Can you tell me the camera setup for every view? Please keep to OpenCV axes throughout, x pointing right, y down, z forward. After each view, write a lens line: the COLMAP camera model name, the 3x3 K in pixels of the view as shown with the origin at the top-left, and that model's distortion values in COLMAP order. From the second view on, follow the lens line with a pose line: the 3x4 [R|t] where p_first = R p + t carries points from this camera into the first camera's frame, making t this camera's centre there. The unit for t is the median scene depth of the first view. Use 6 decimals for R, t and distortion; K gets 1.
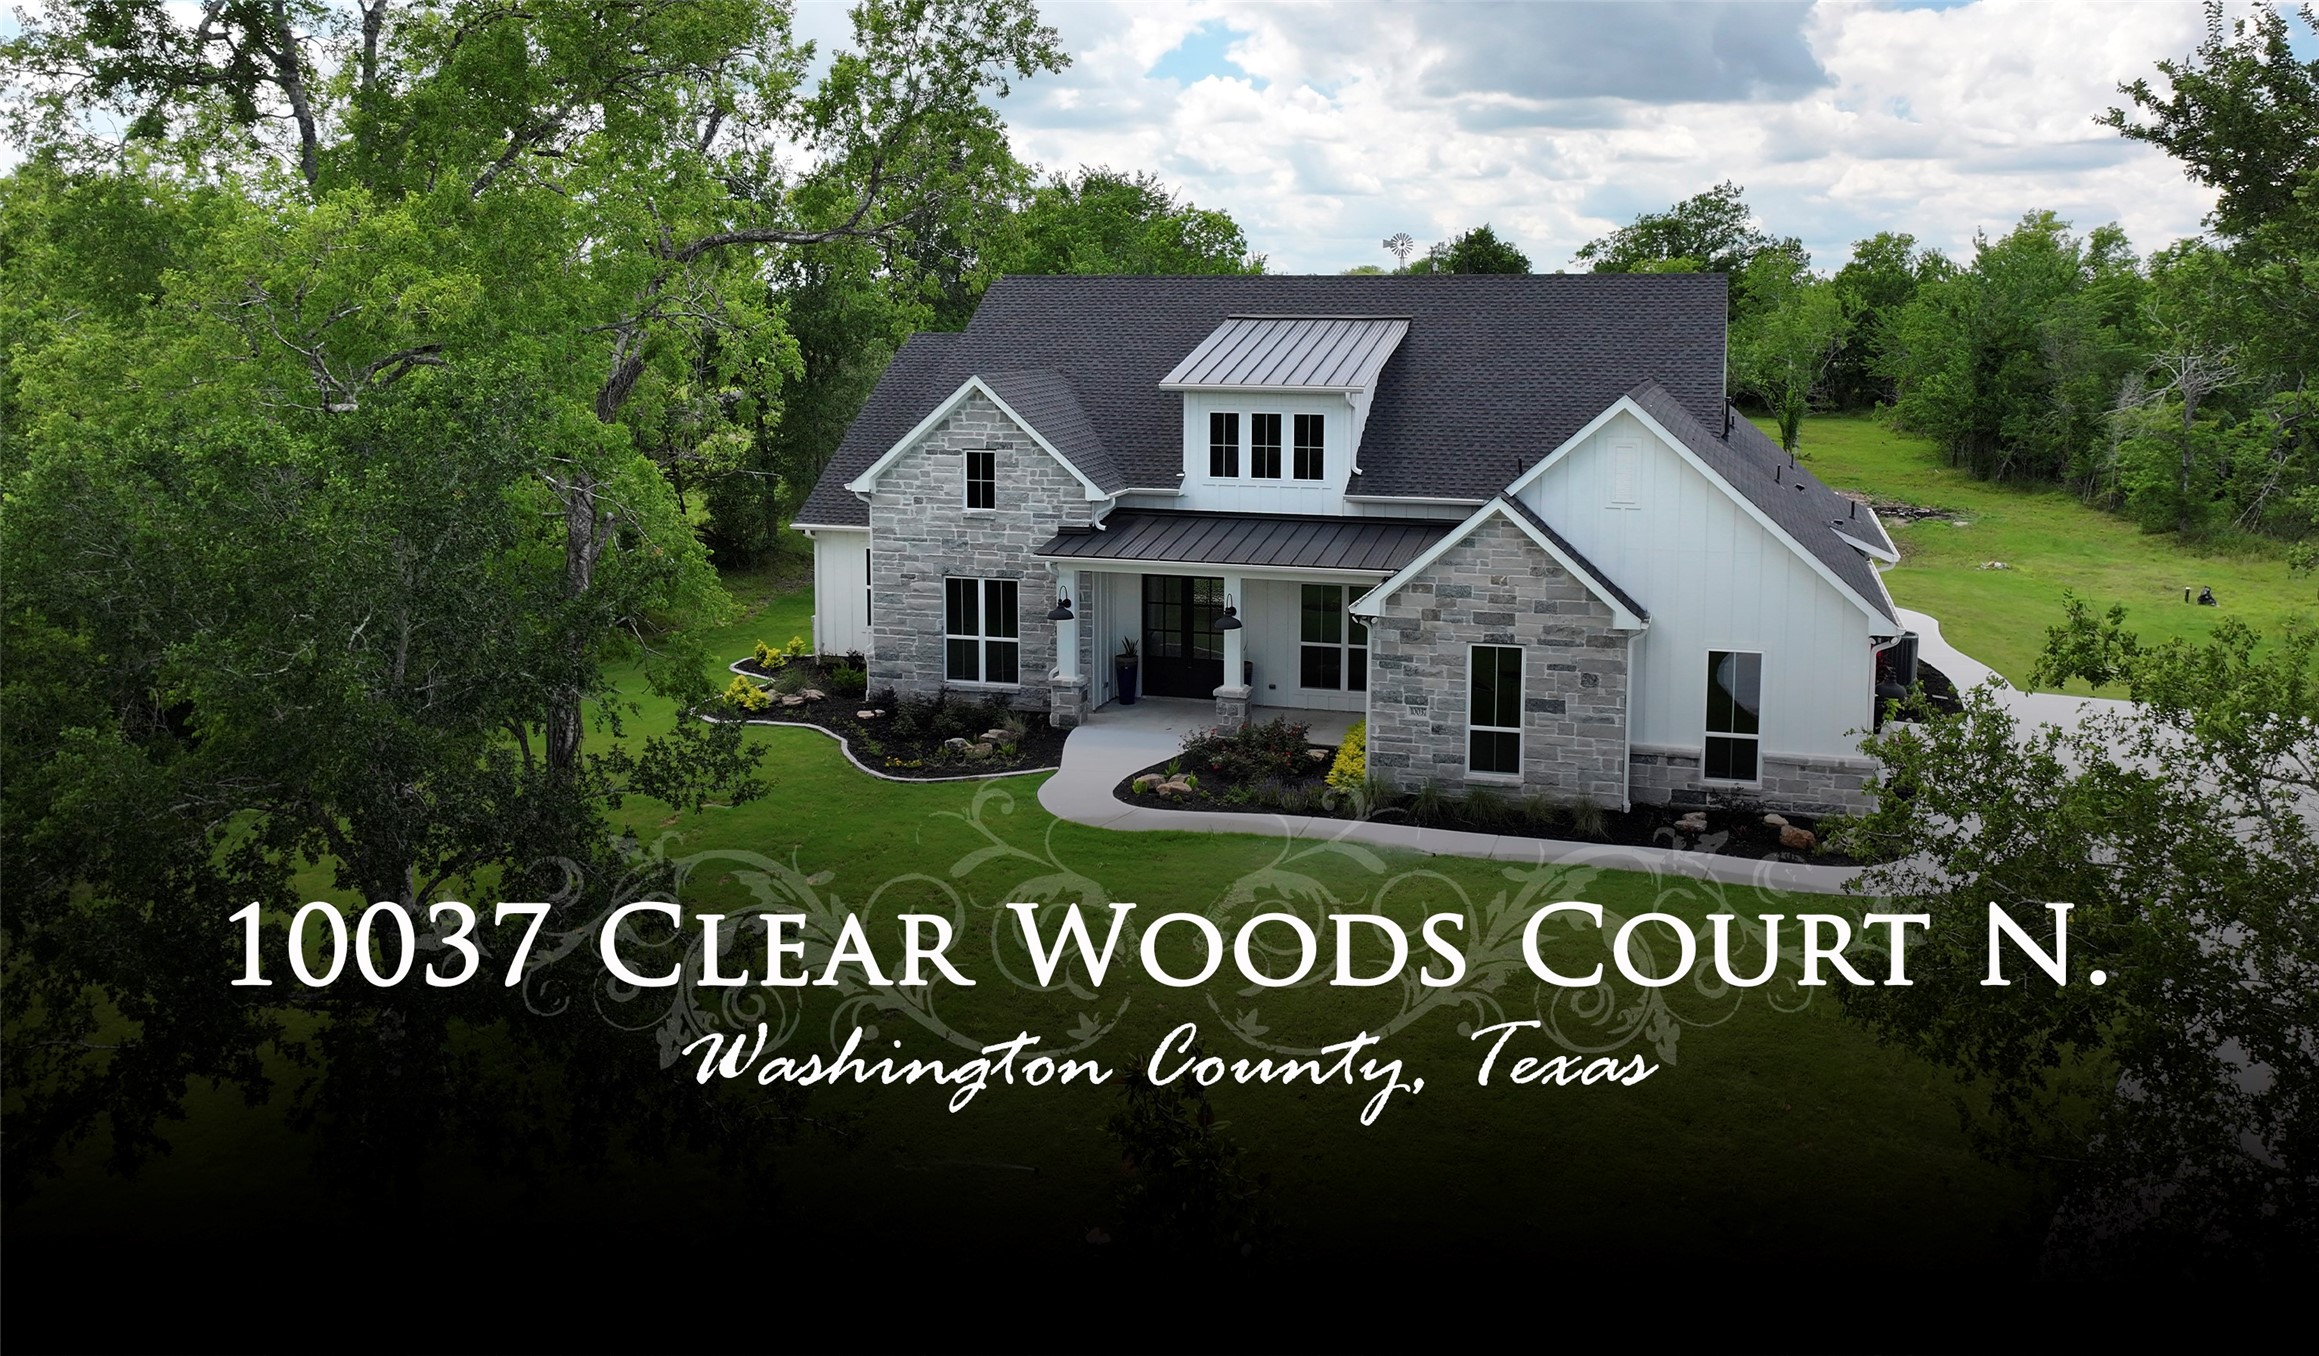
lens RADIAL K [[1888.4, 0, 1198.0], [0, 1888.4, 495.4], [0, 0, 1]] dist [0.018237, 0.001205]
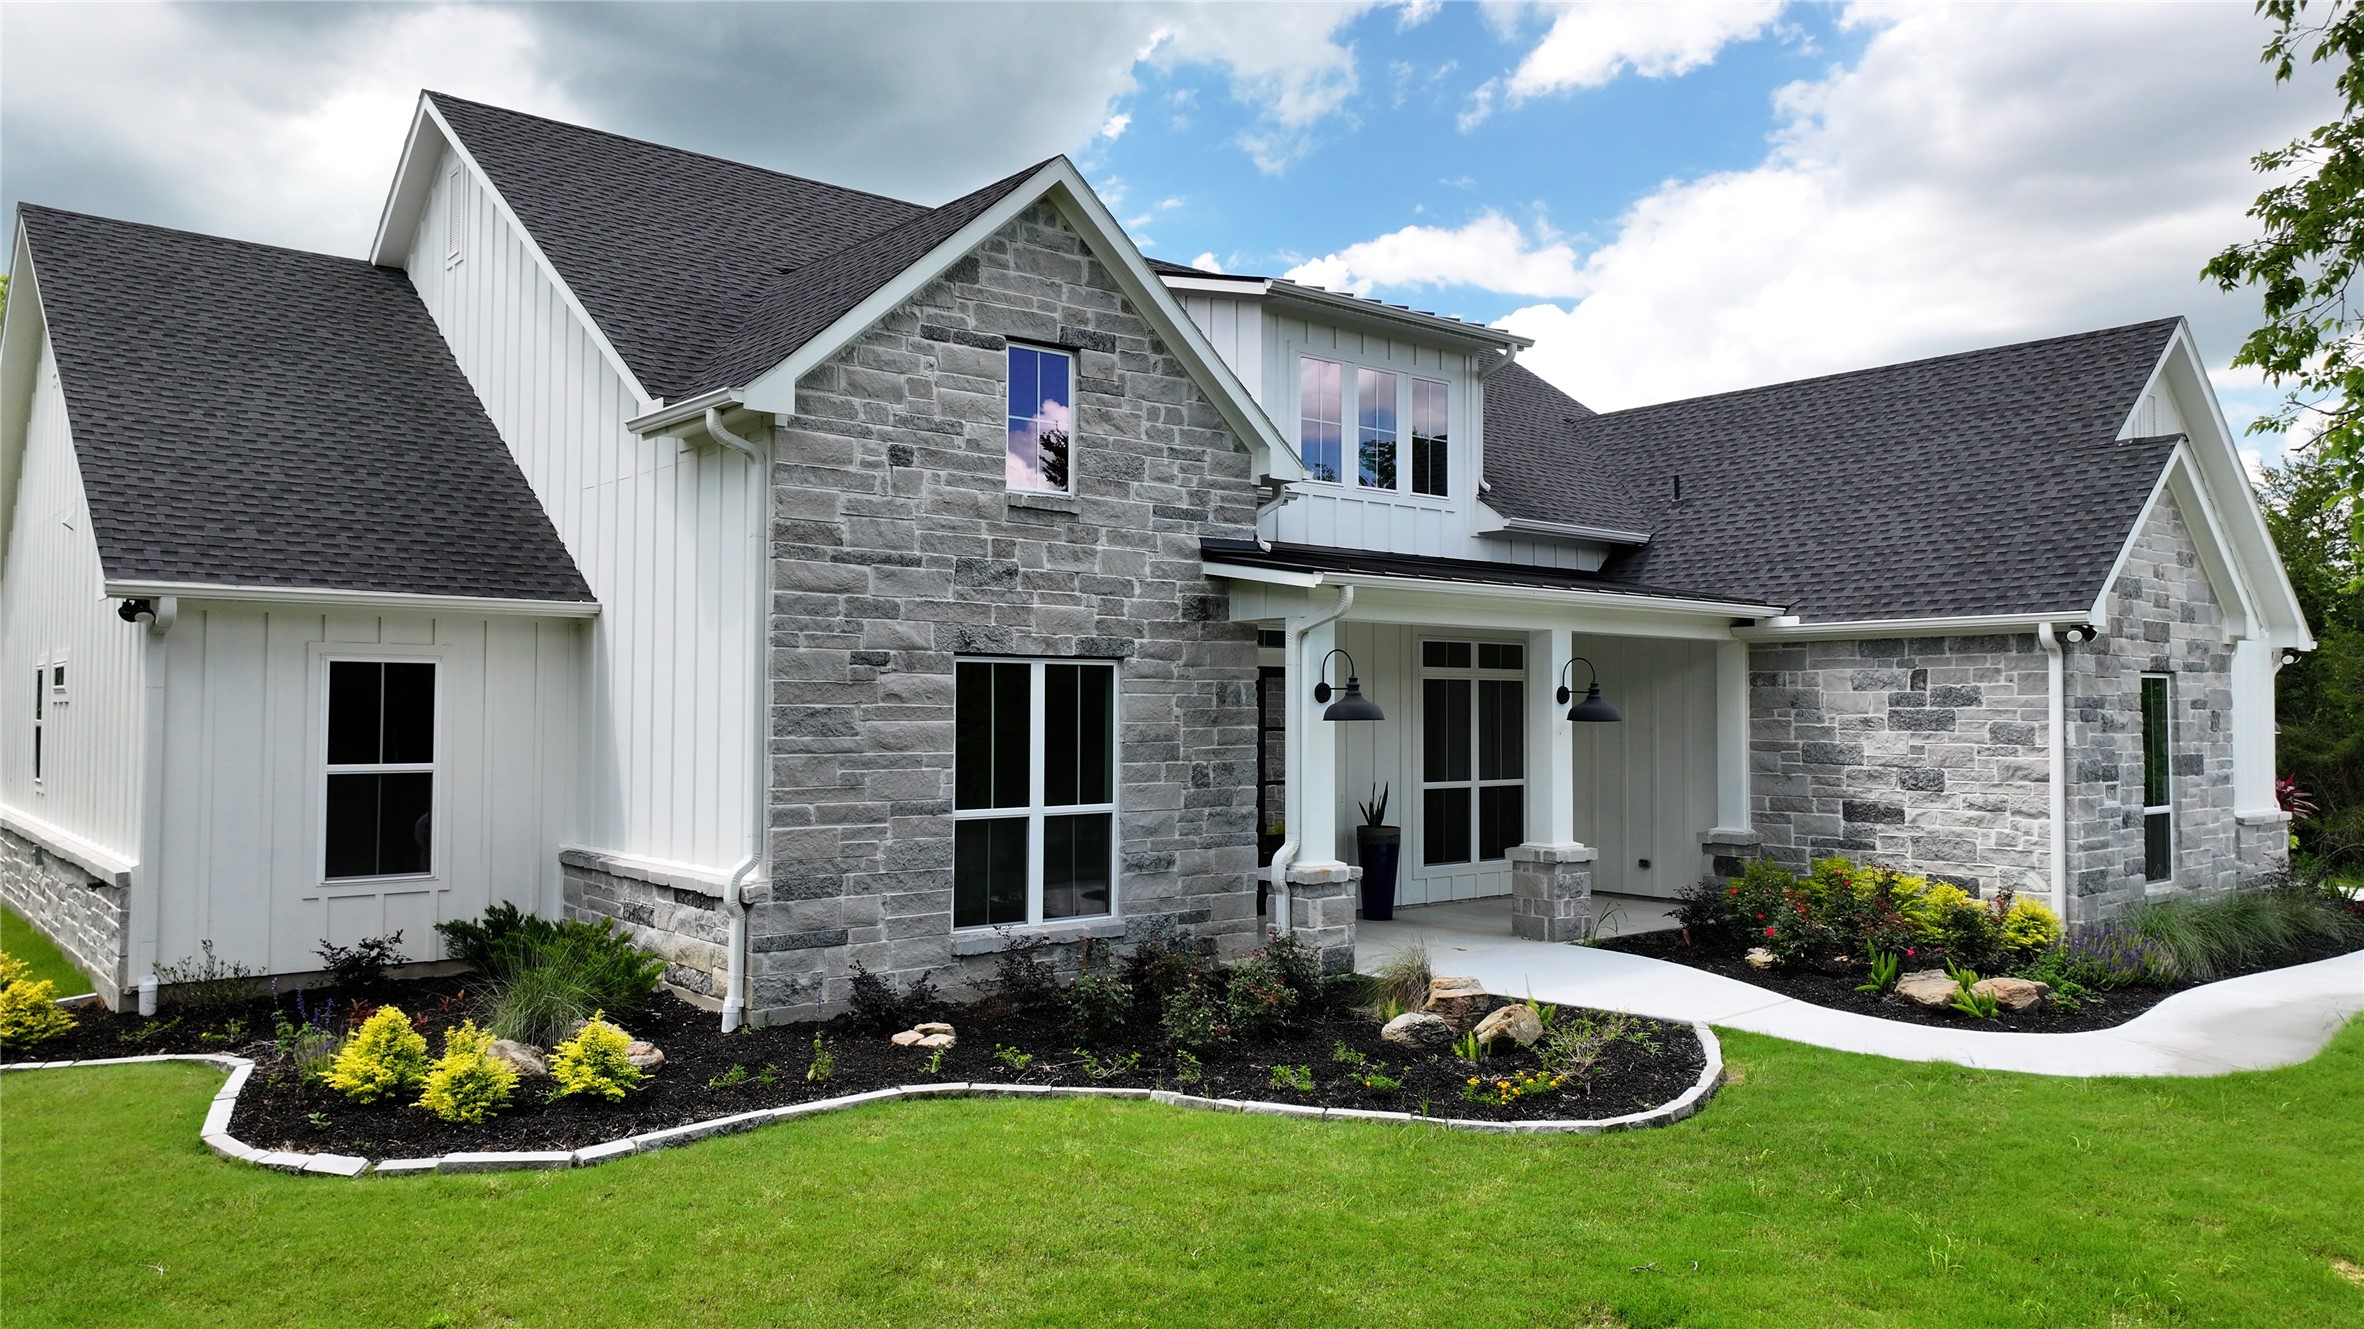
lens RADIAL K [[1649.6, 0, 1190.6], [0, 1649.6, 657.3], [0, 0, 1]] dist [0.017150, -0.007318]
pose [[0.561623, 0.025546, 0.826999, -0.397180], [0.084647, 0.992505, -0.088144, 0.078613], [-0.823052, 0.119507, 0.555251, 0.791486]]
